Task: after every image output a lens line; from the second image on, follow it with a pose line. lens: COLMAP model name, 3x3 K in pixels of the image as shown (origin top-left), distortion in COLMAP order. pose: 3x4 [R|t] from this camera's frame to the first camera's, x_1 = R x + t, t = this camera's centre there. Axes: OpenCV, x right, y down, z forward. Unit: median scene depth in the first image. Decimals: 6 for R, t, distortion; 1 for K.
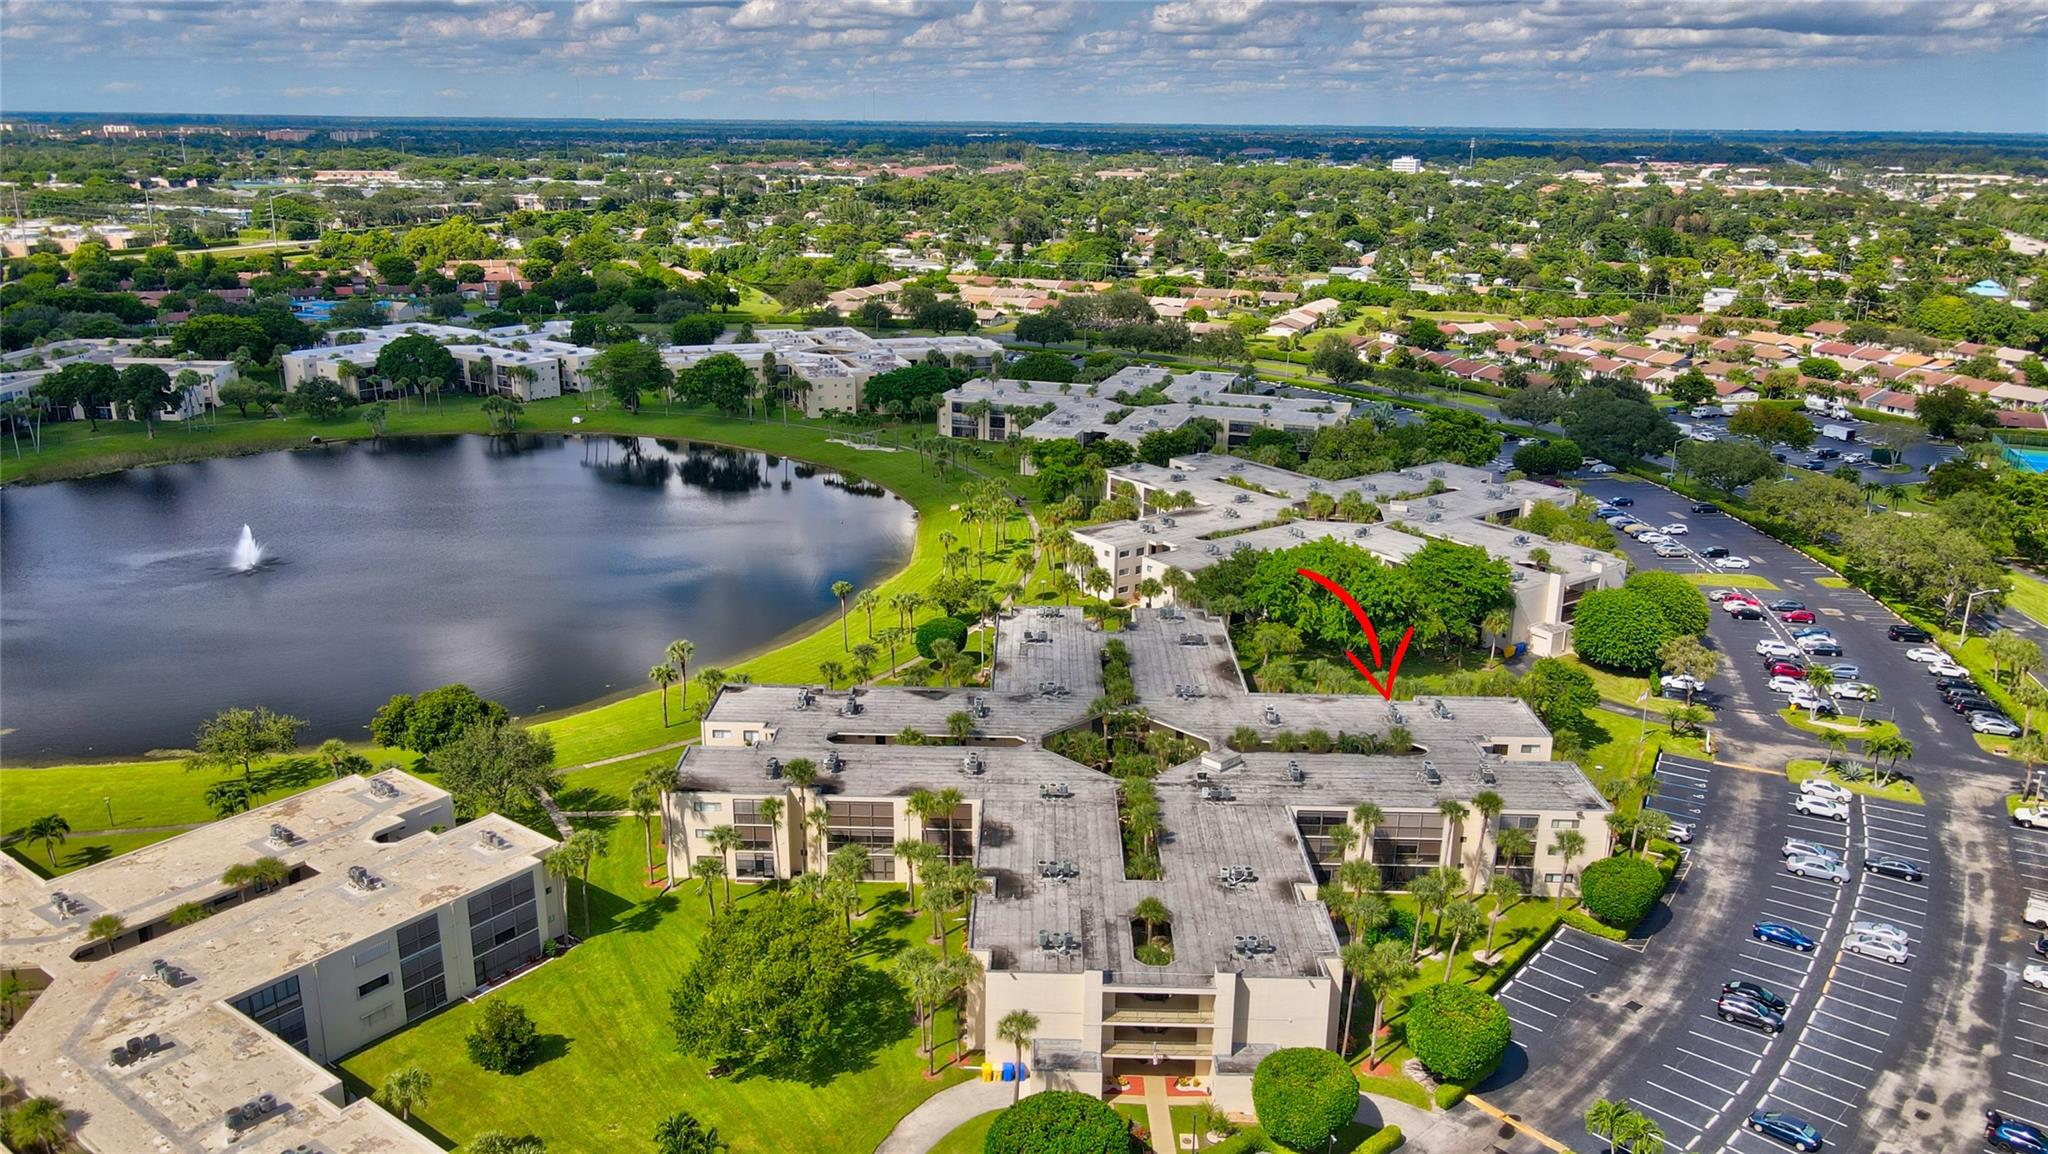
lens RADIAL K [[1527.5, 0, 1005.0], [0, 1527.5, 573.1], [0, 0, 1]] dist [0.001709, 0.008736]
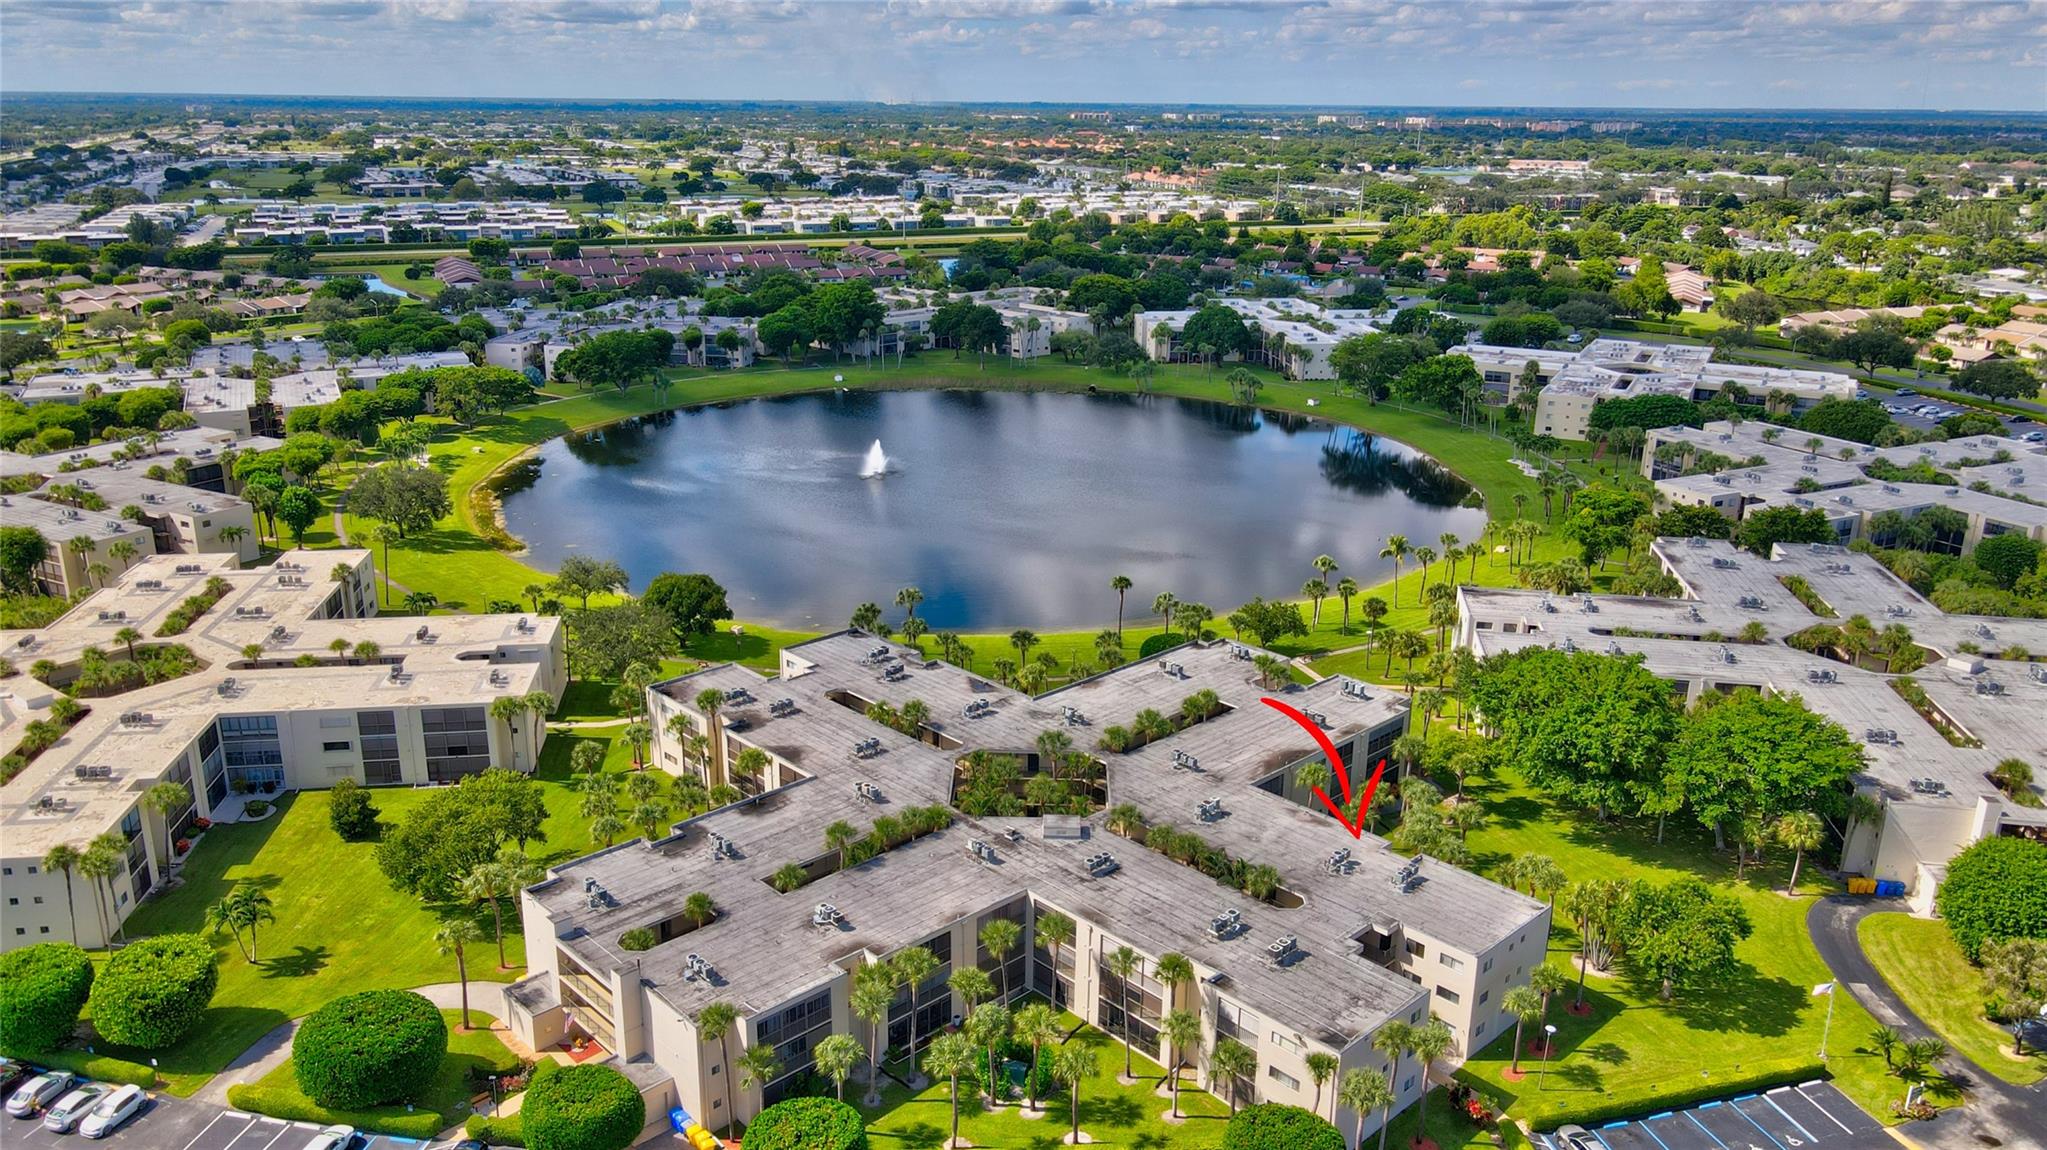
lens RADIAL K [[1527.3, 0, 1023.5], [0, 1527.3, 575.0], [0, 0, 1]] dist [-0.003865, 0.003668]
pose [[0.699907, 0.209411, -0.682845, 0.667860], [-0.205464, 0.974672, 0.088309, -0.088170], [0.684043, 0.078492, 0.725206, 0.325926]]
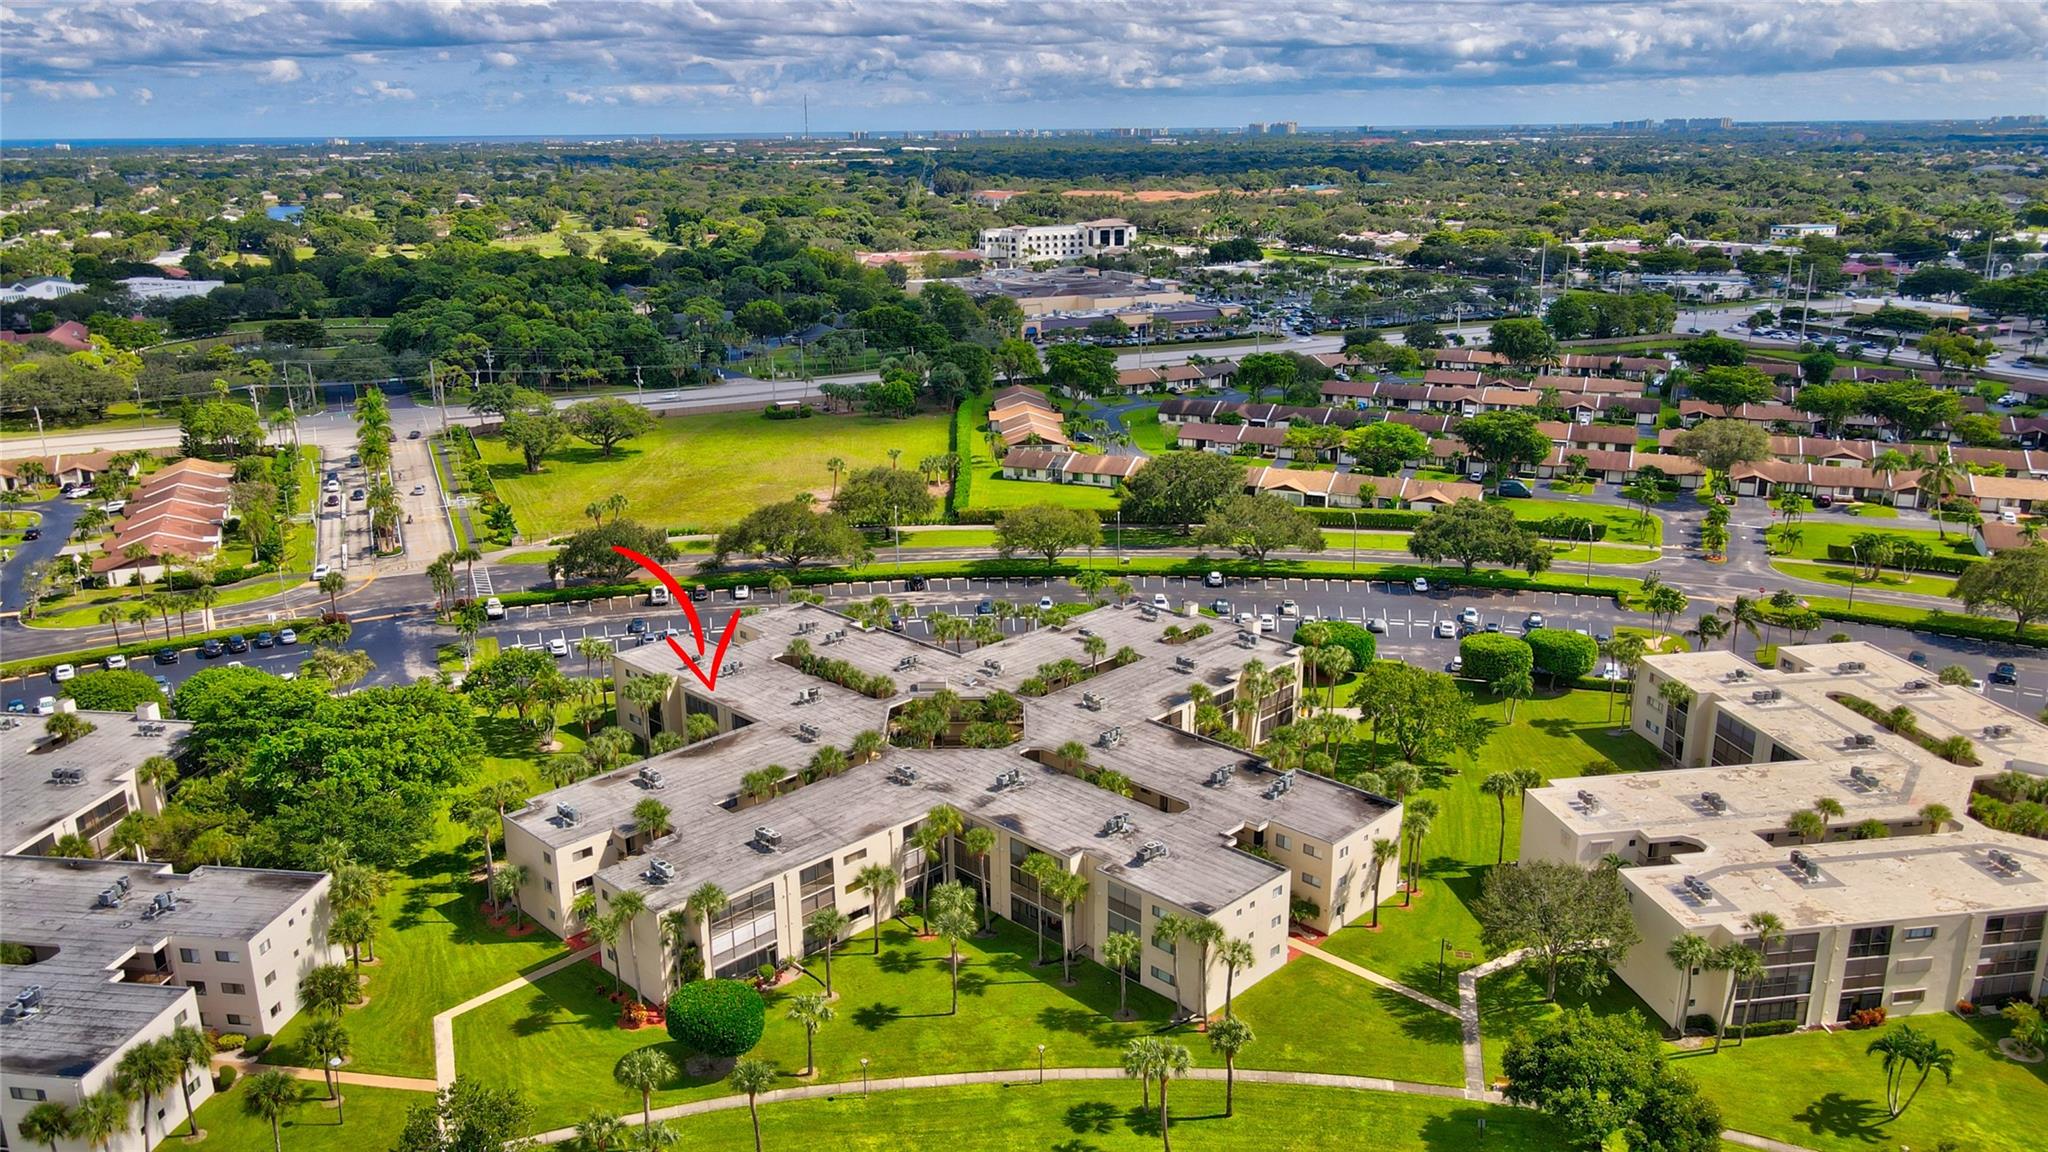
lens RADIAL K [[1527.5, 0, 1005.0], [0, 1527.5, 572.1], [0, 0, 1]] dist [0.001709, 0.008736]
pose [[-0.720915, -0.198020, 0.664130, -0.605890], [0.202307, 0.856435, 0.474964, -0.452818], [-0.662837, 0.476767, -0.577356, 1.513533]]
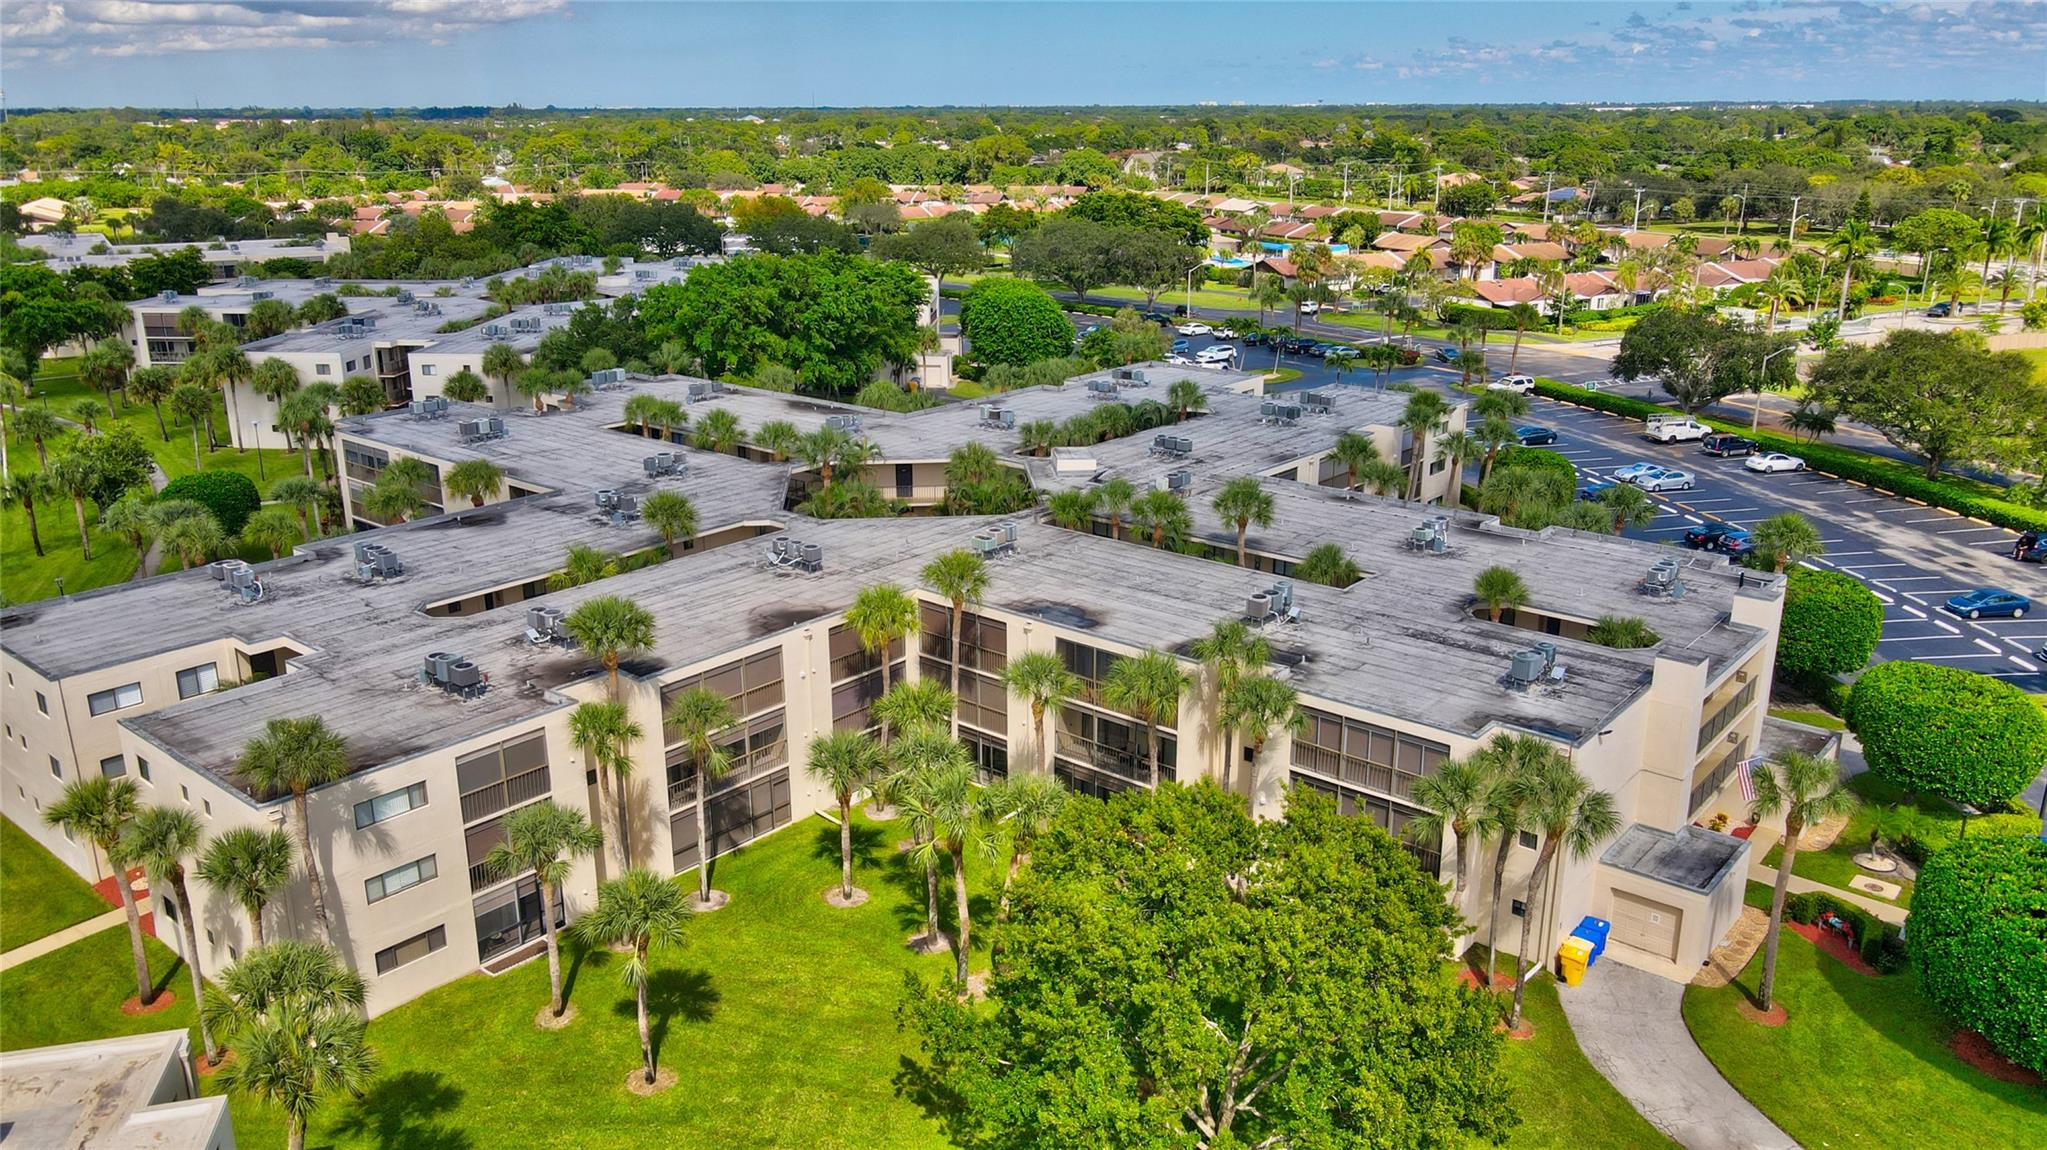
lens RADIAL K [[1515.0, 0, 1020.8], [0, 1515.0, 565.3], [0, 0, 1]] dist [0.000850, 0.031136]
pose [[0.628638, -0.237573, 0.740522, -0.326047], [0.232226, 0.966099, 0.112803, 0.084532], [-0.742216, 0.101056, 0.662497, 0.591094]]
